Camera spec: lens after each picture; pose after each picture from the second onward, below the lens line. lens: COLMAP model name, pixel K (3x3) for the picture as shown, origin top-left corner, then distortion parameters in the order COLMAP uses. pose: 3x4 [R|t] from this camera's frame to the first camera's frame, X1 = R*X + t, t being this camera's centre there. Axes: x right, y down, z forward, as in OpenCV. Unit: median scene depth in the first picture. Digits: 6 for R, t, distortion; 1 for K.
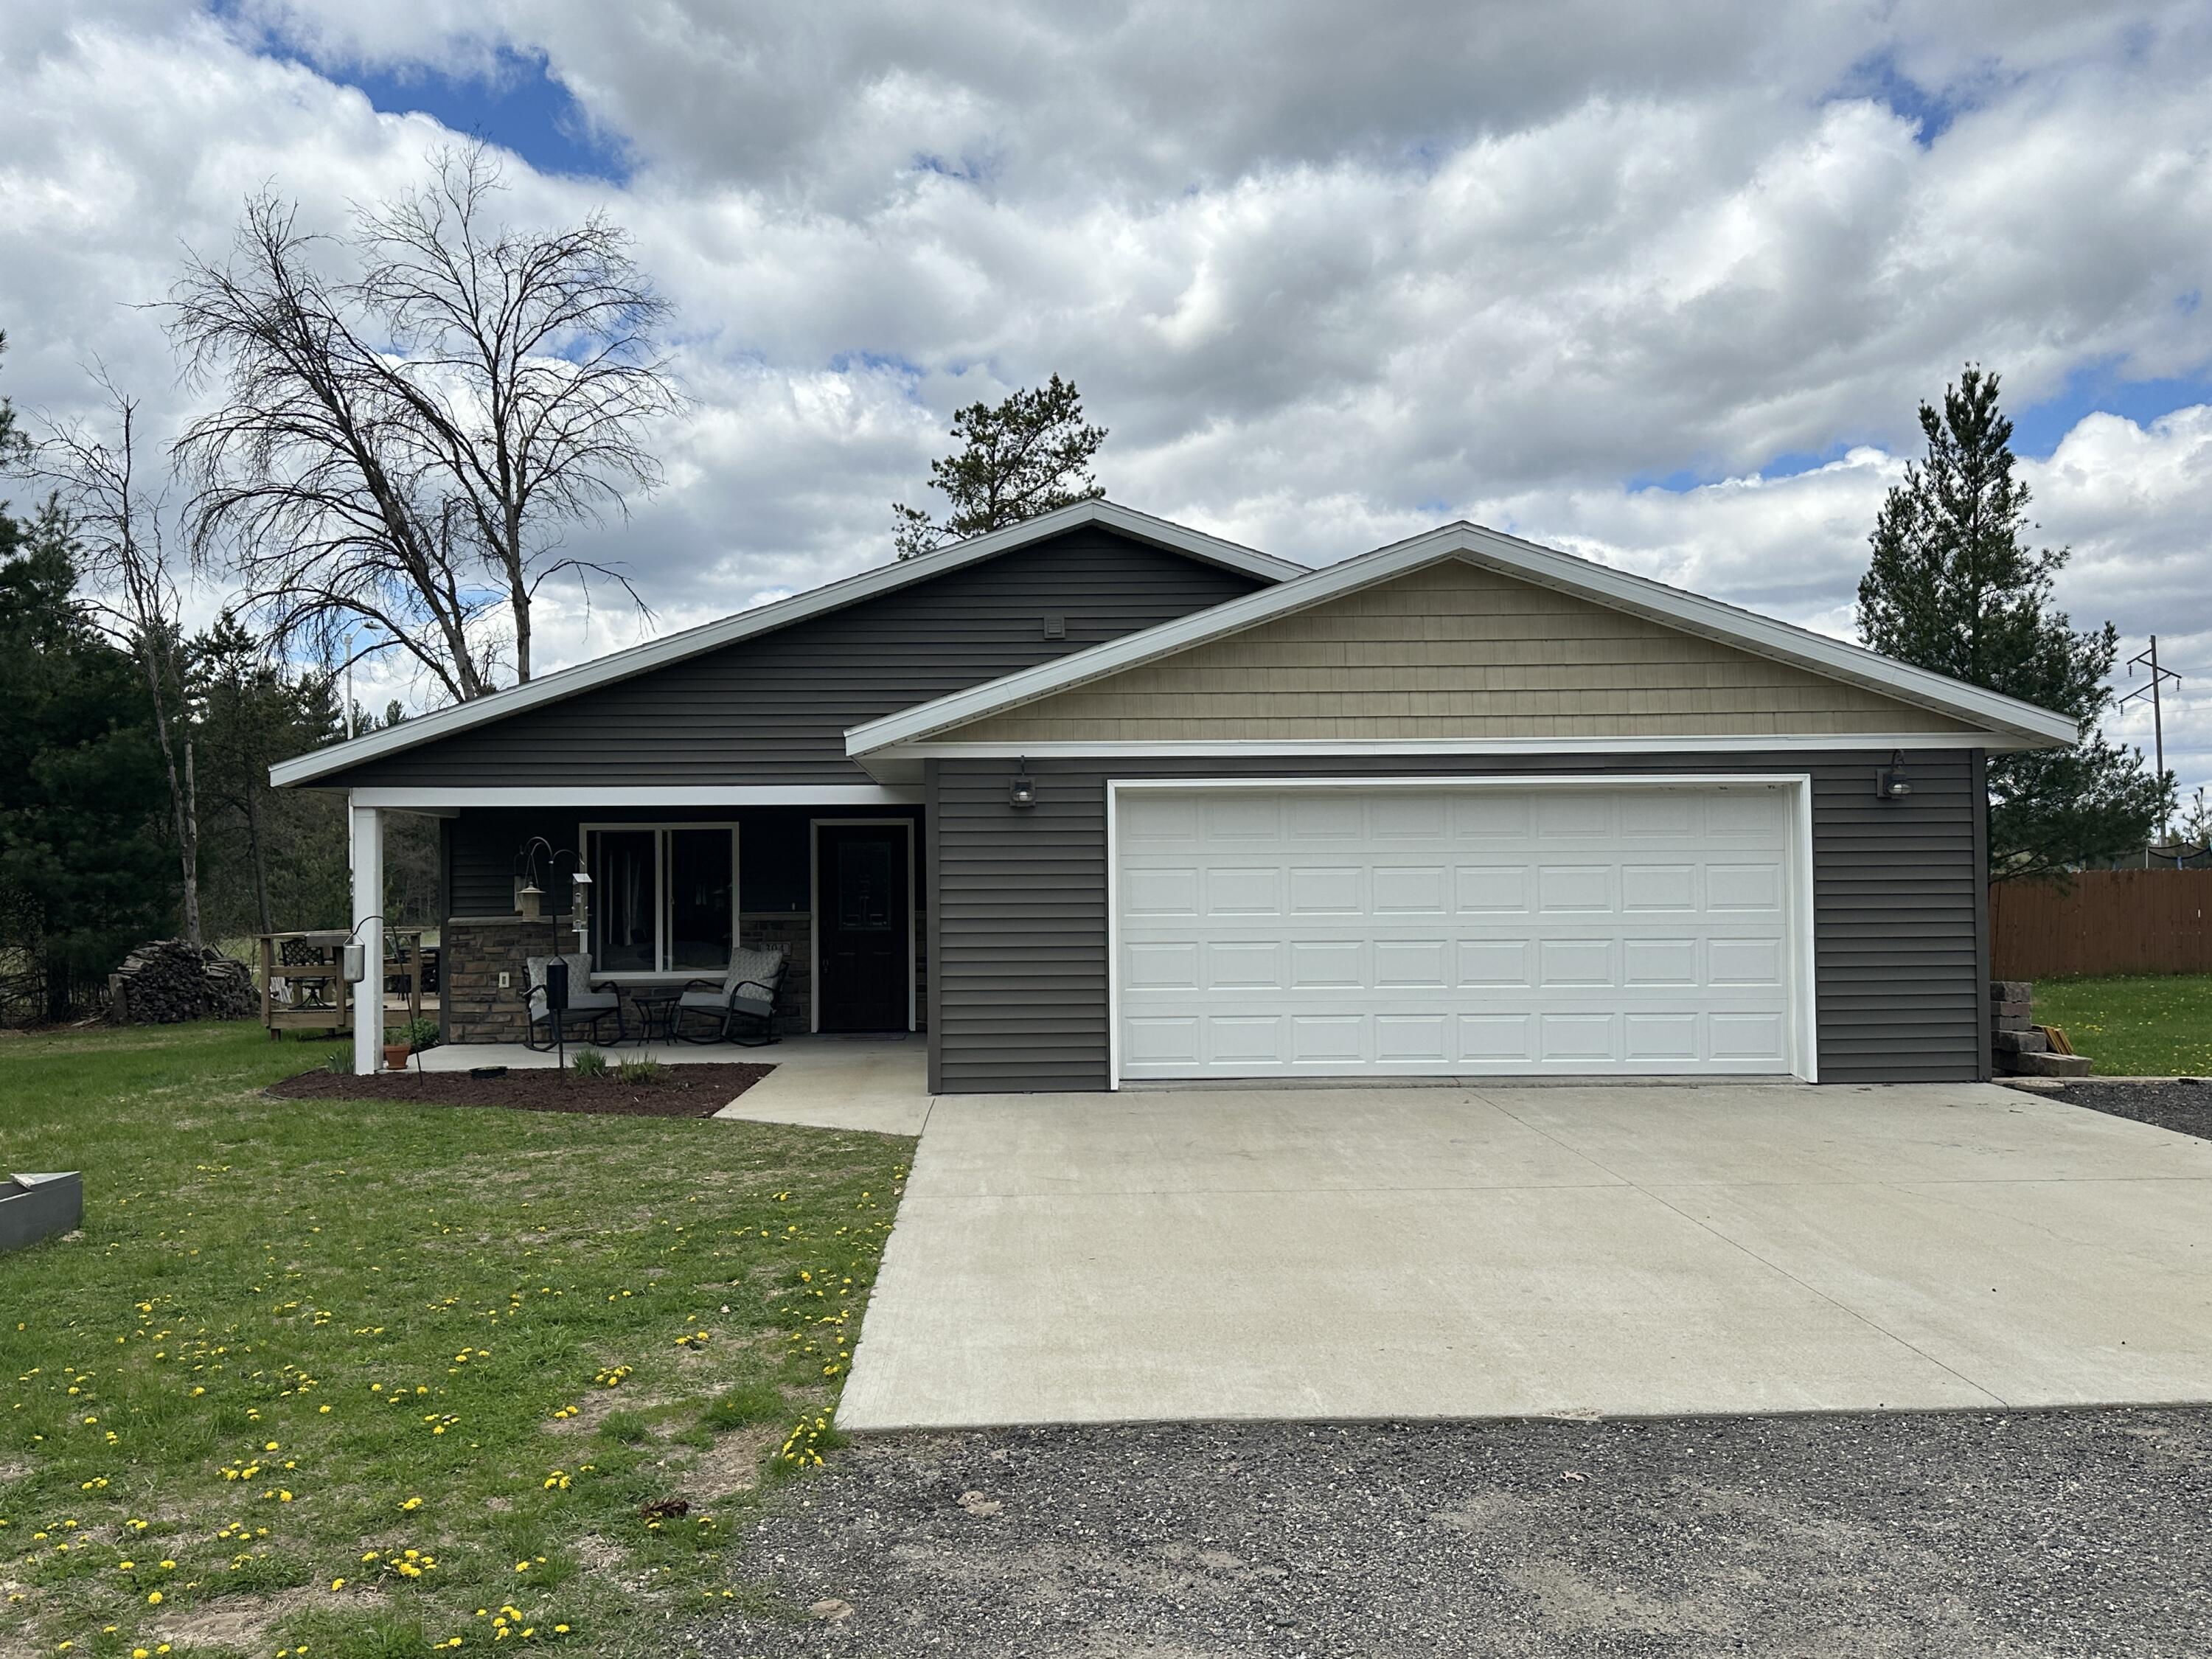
lens RADIAL K [[1863.2, 0, 1106.0], [0, 1863.2, 829.5], [0, 0, 1]] dist [-0.006234, -0.003746]
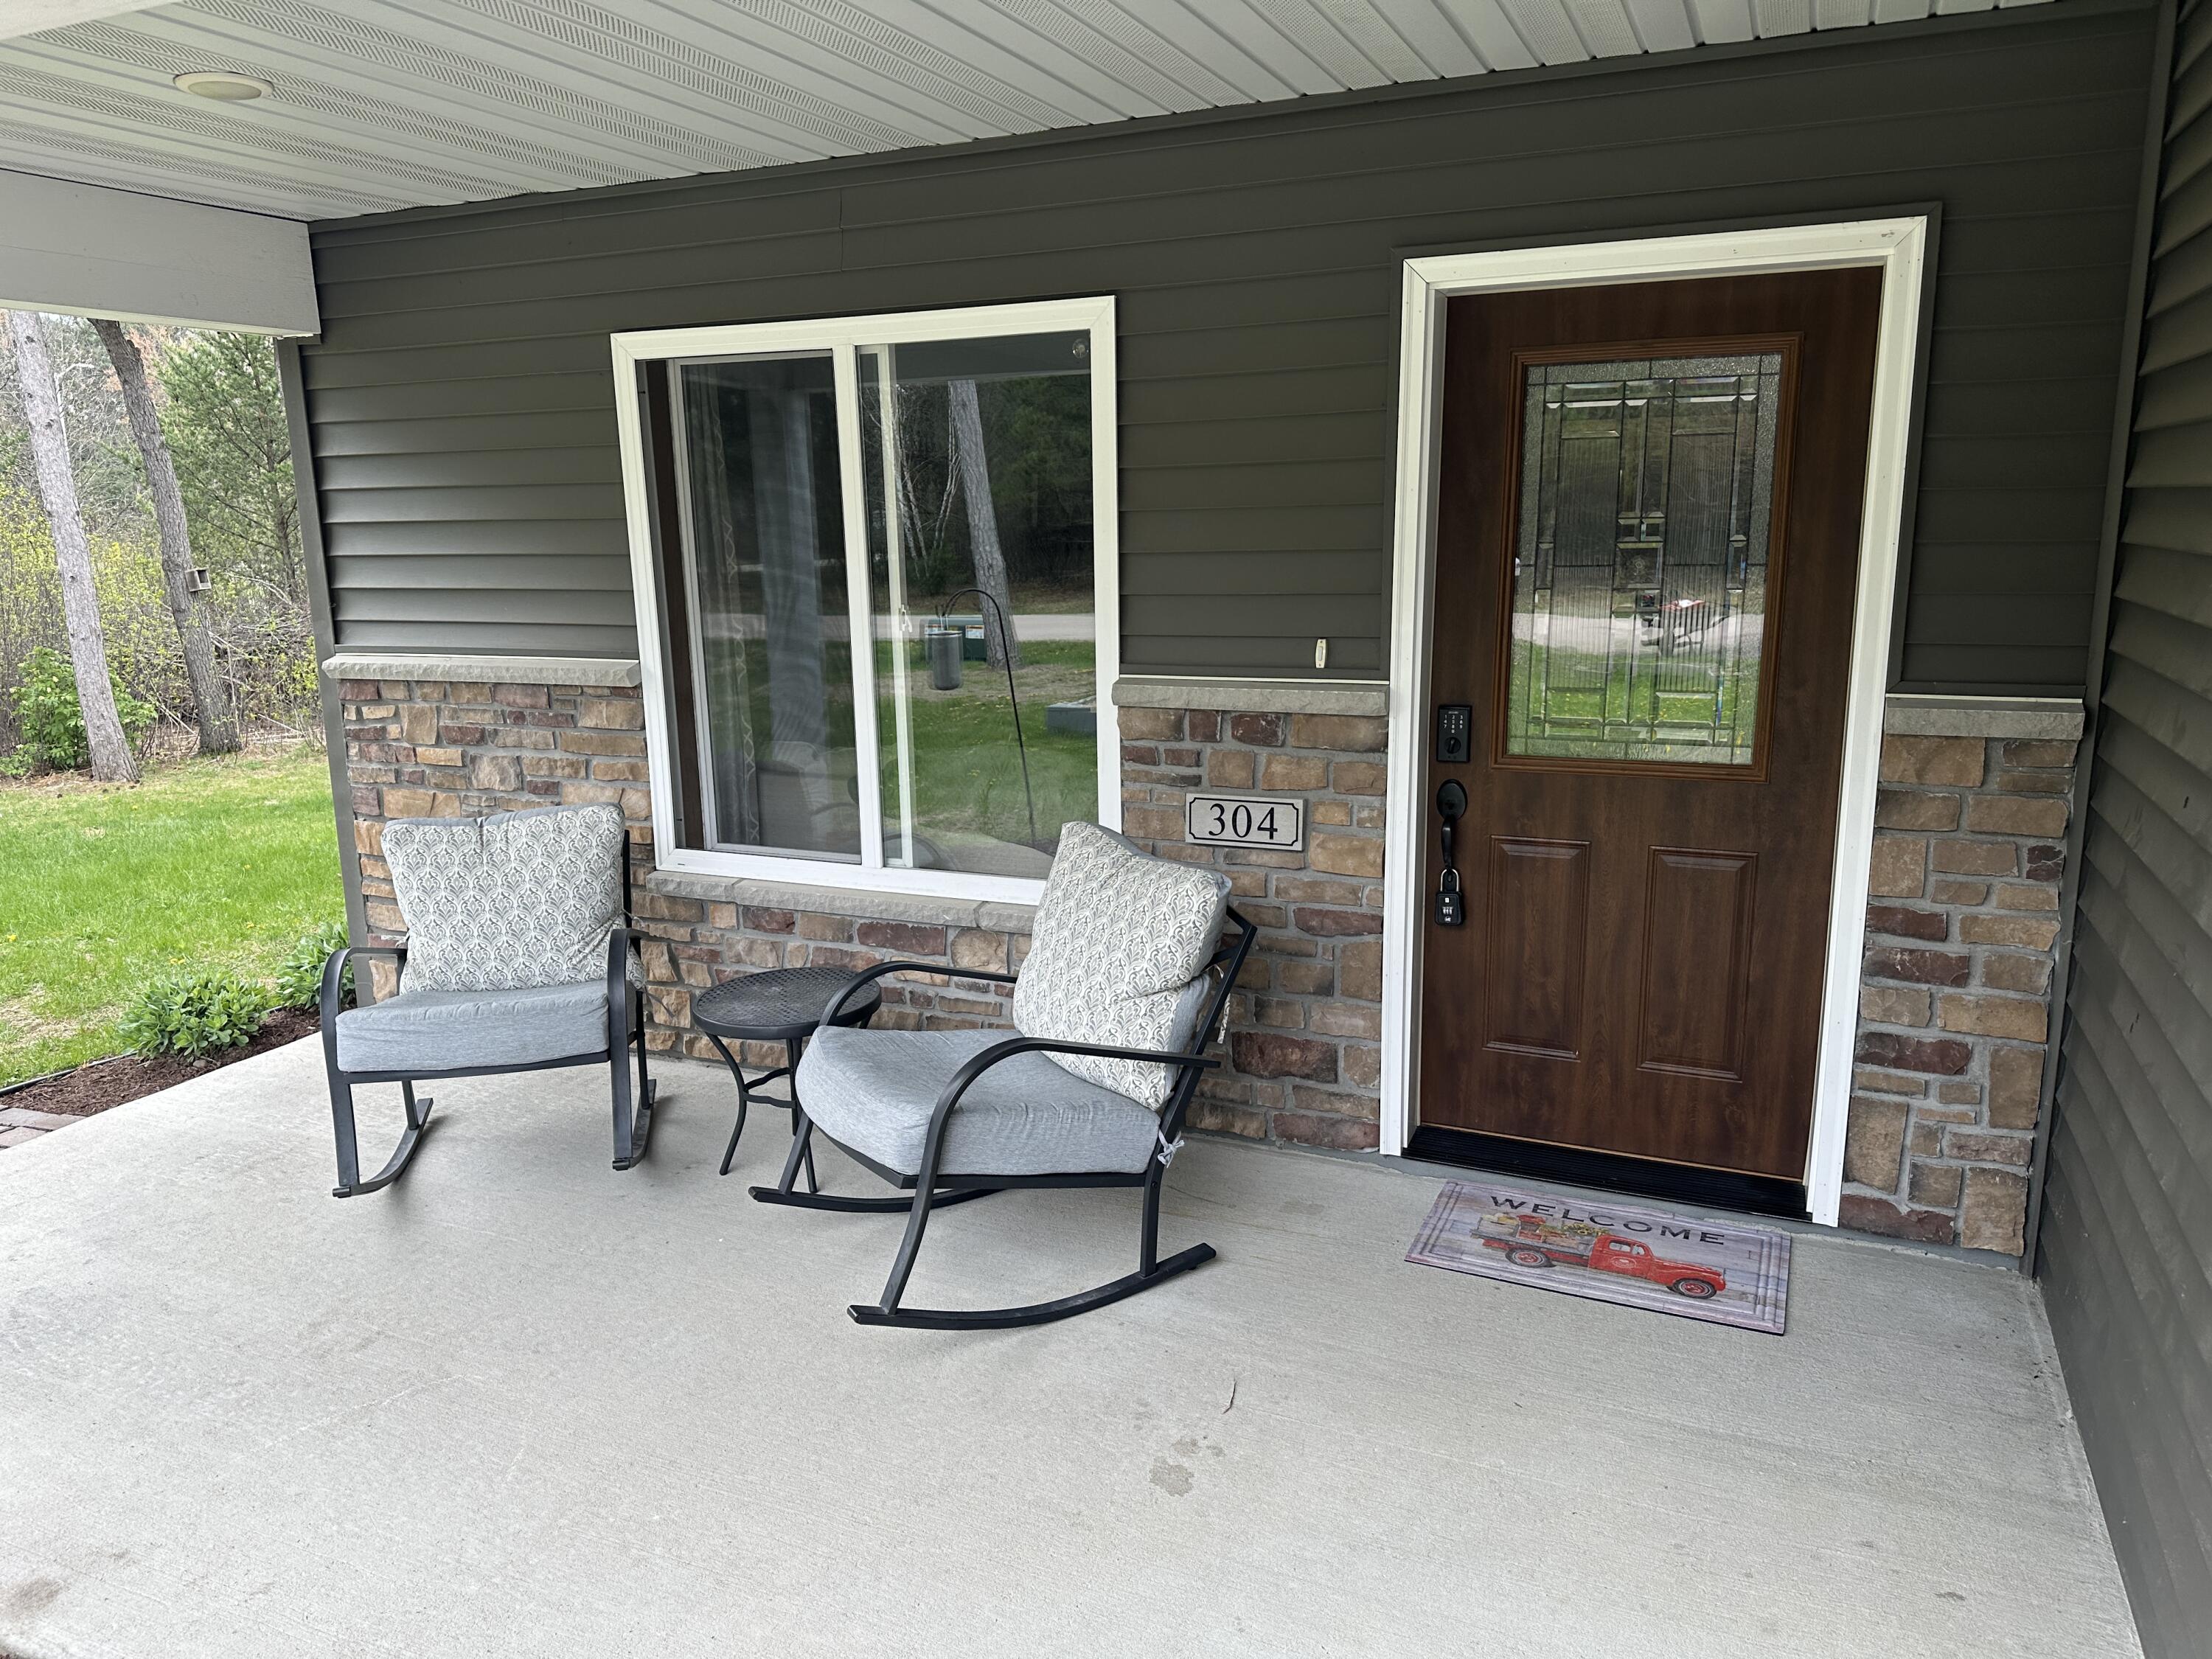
lens RADIAL K [[1554.0, 0, 1109.3], [0, 1554.0, 842.9], [0, 0, 1]] dist [0.036627, -0.068005]
pose [[0.898246, 0.089393, -0.430305, -0.103107], [0.018984, 0.970290, 0.241198, 0.015485], [0.439082, -0.224824, 0.869863, 0.807134]]
